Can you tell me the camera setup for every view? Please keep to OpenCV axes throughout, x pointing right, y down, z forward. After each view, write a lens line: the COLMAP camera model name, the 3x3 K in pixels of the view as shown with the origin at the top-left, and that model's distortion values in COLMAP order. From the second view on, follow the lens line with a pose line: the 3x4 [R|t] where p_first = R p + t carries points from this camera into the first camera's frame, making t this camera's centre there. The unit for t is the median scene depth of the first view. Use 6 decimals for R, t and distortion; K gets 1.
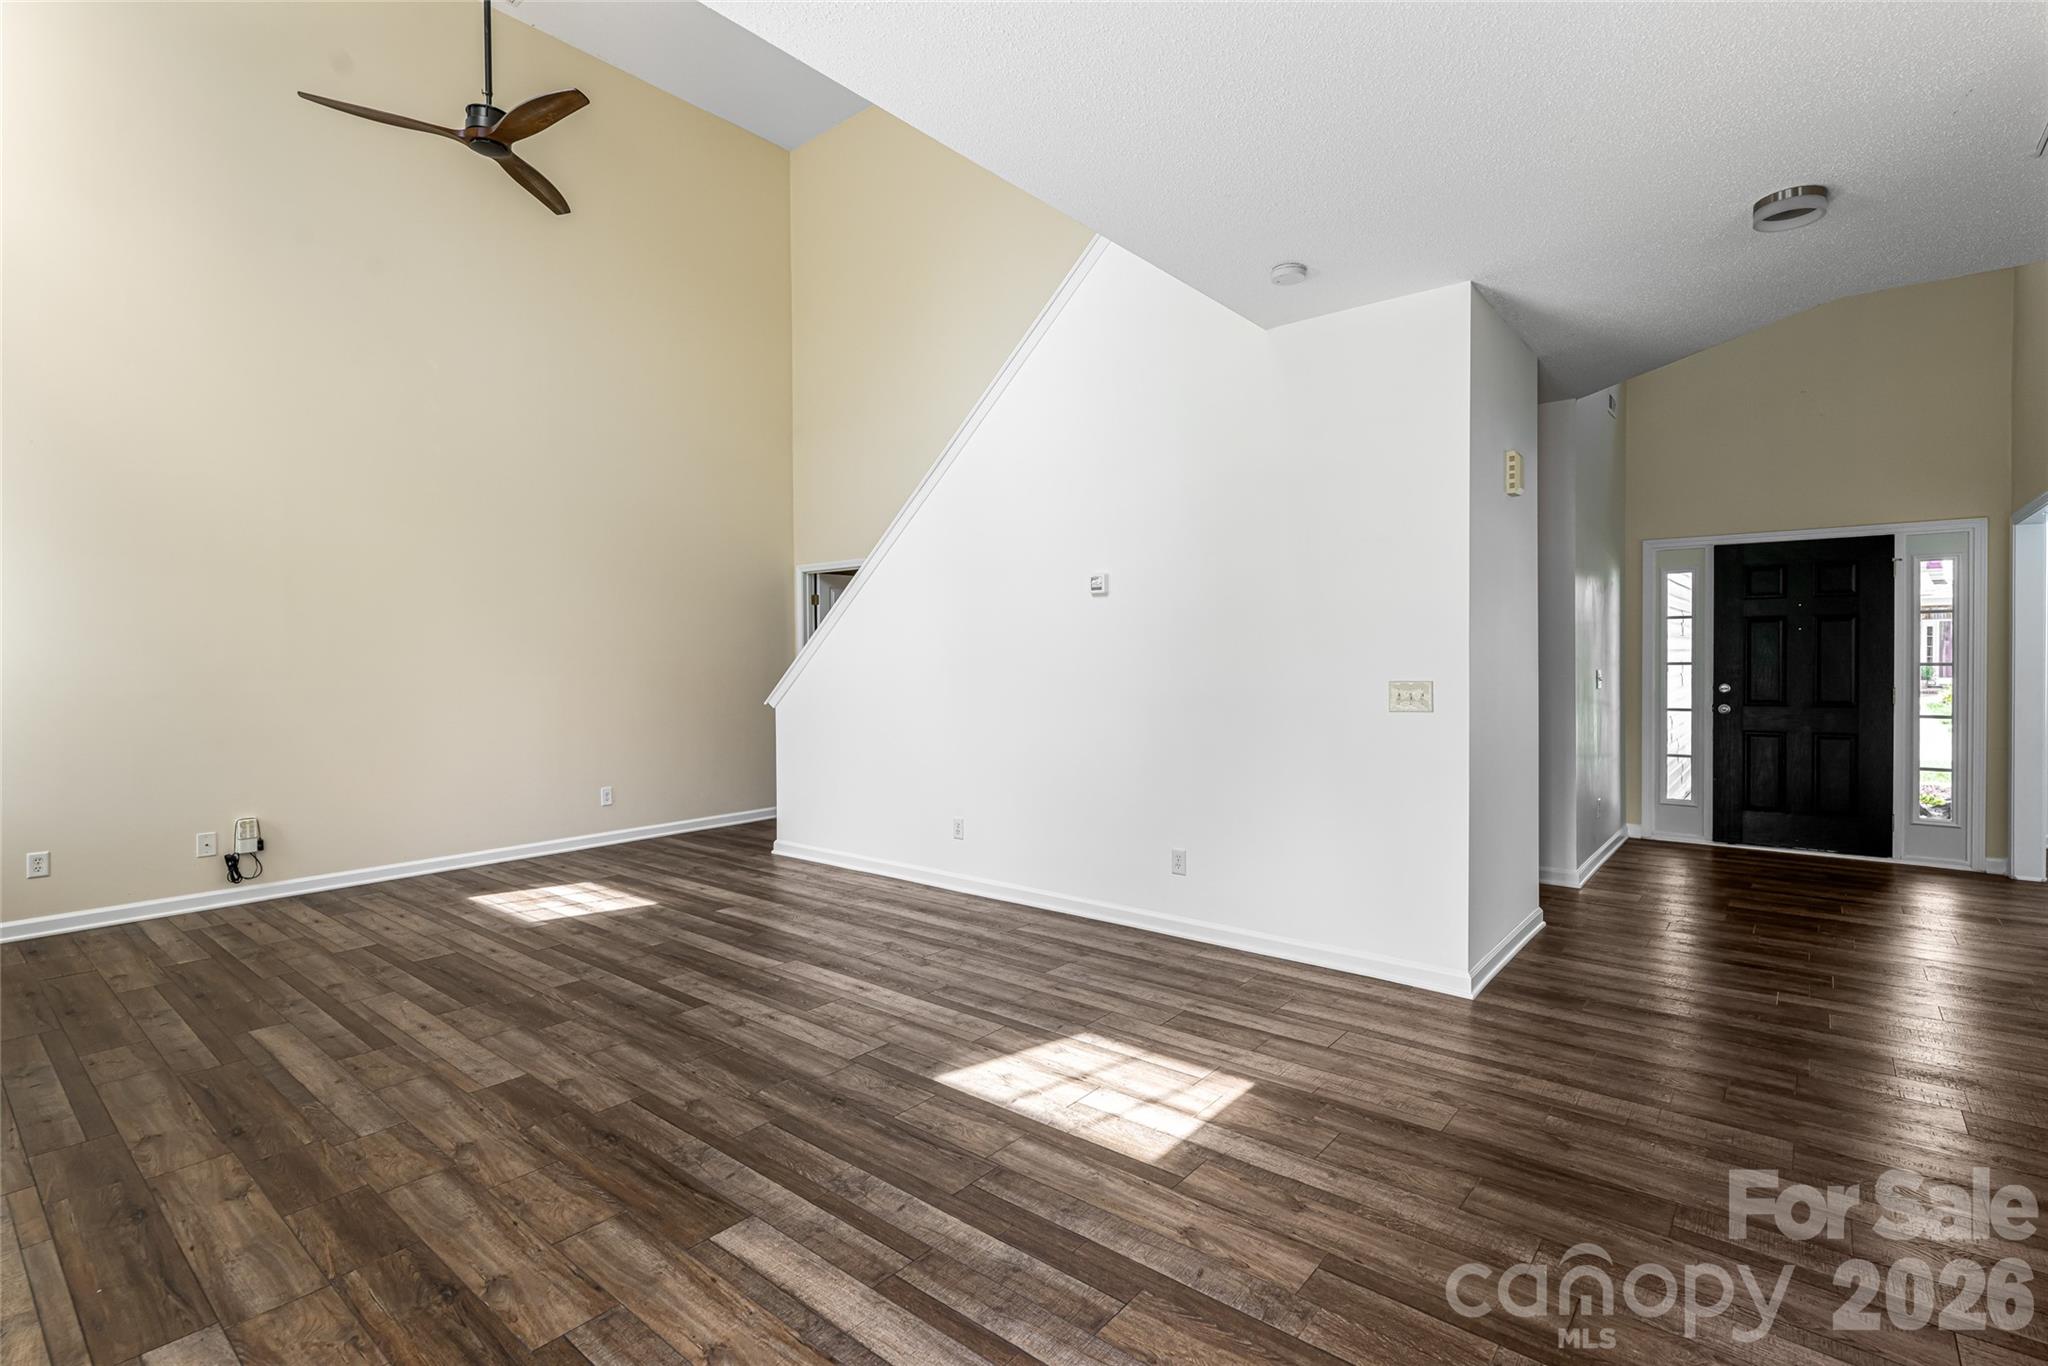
lens RADIAL K [[947.1, 0, 1018.3], [0, 947.1, 685.1], [0, 0, 1]] dist [0.003302, 0.000199]
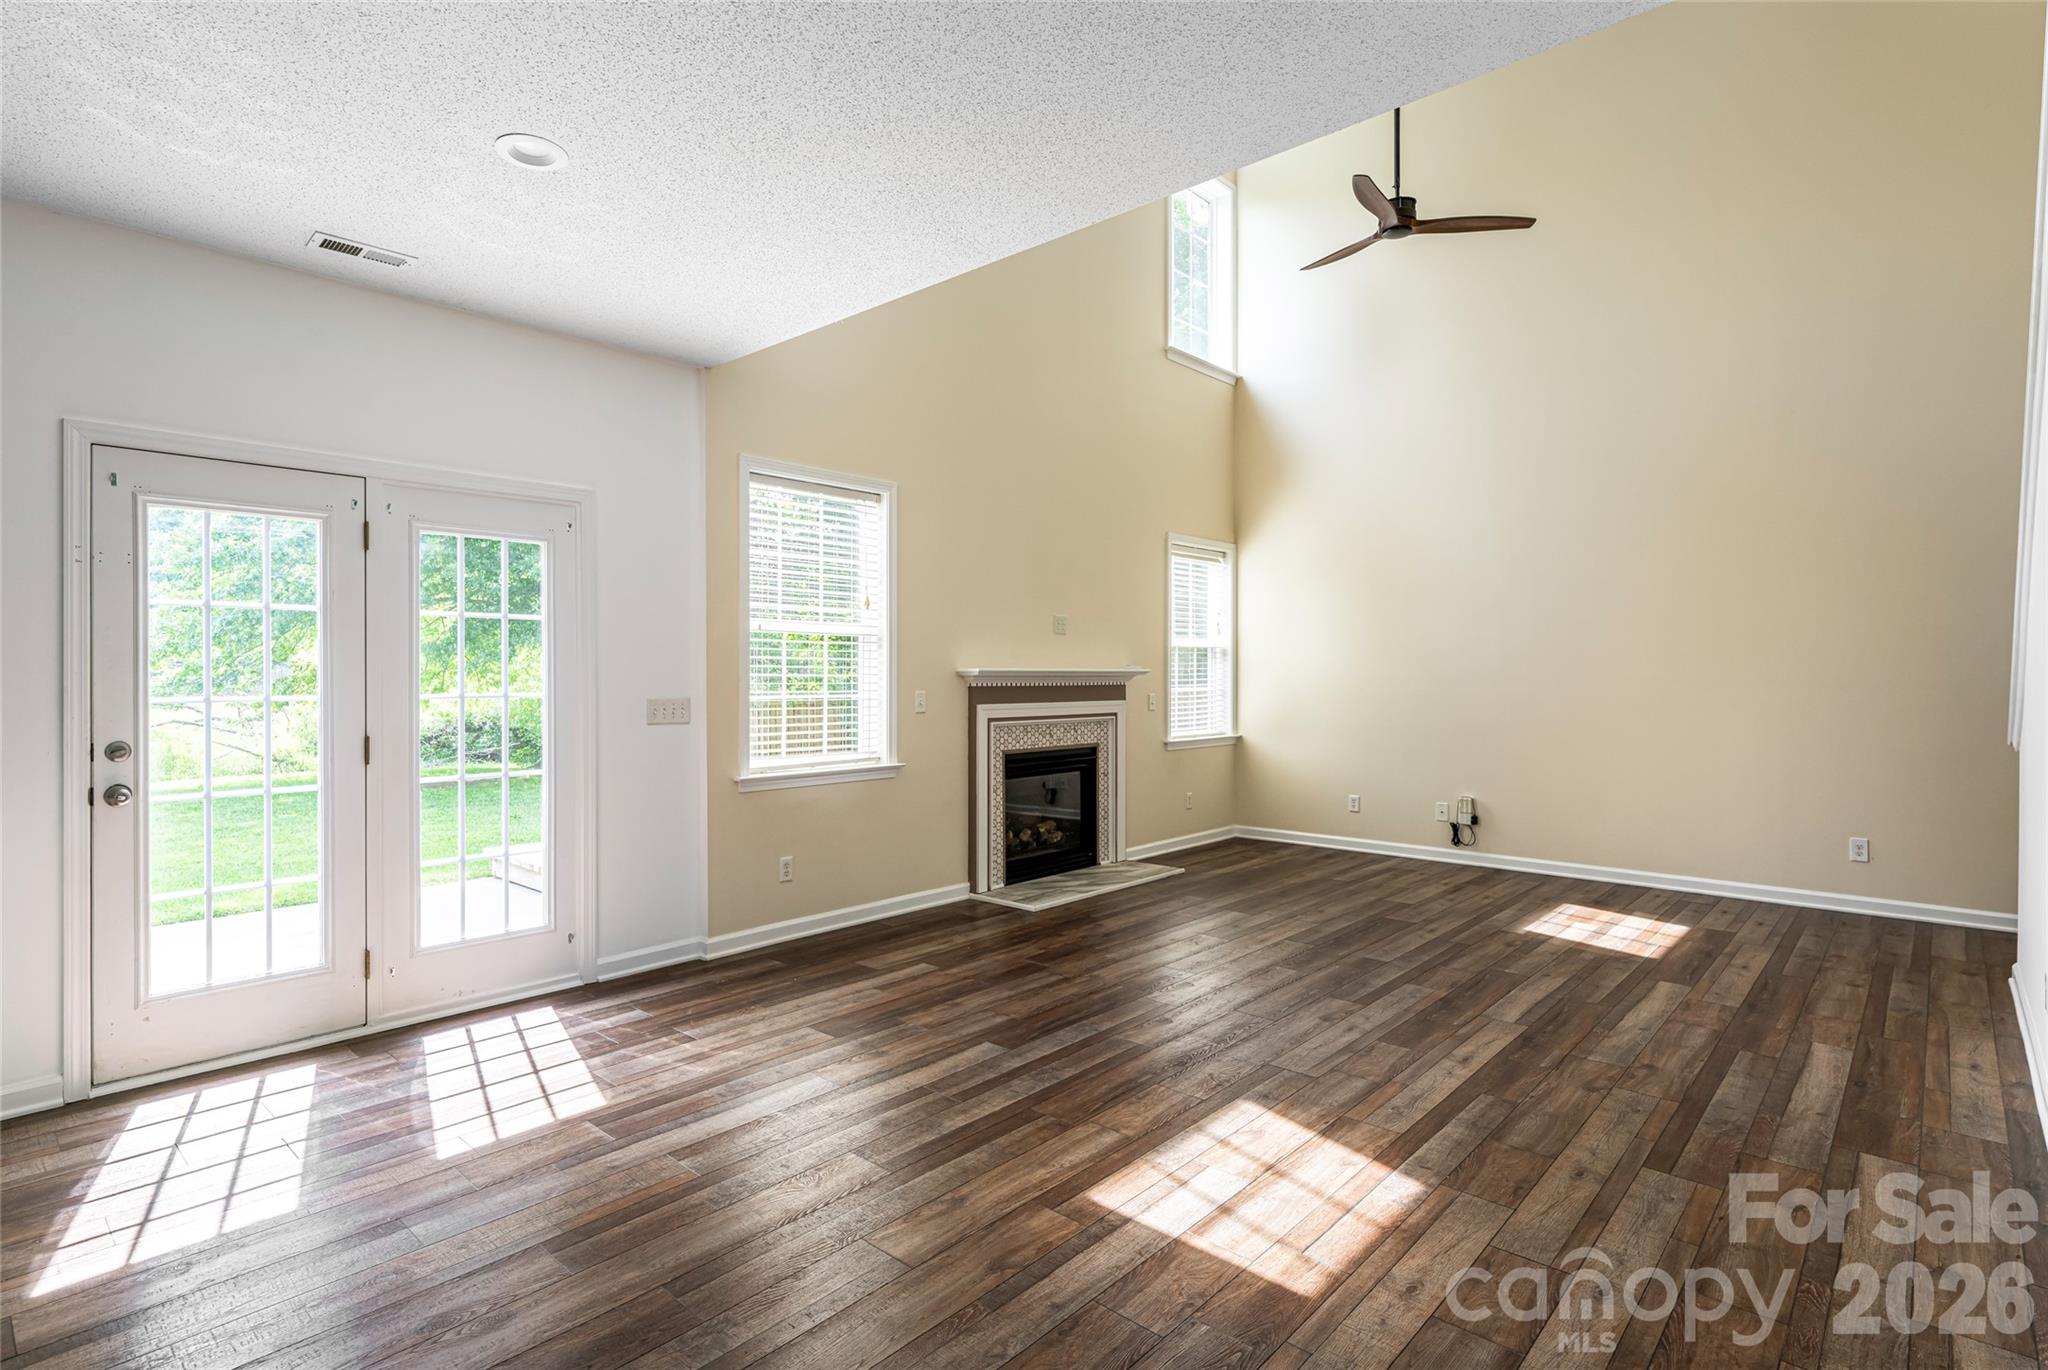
lens RADIAL K [[1018.9, 0, 987.5], [0, 1018.9, 671.6], [0, 0, 1]] dist [0.002783, 0.000430]
pose [[-0.060598, 0.005622, -0.998146, 0.835472], [-0.026747, 0.999616, 0.007254, -0.023887], [0.997804, 0.027137, -0.060424, 0.674373]]
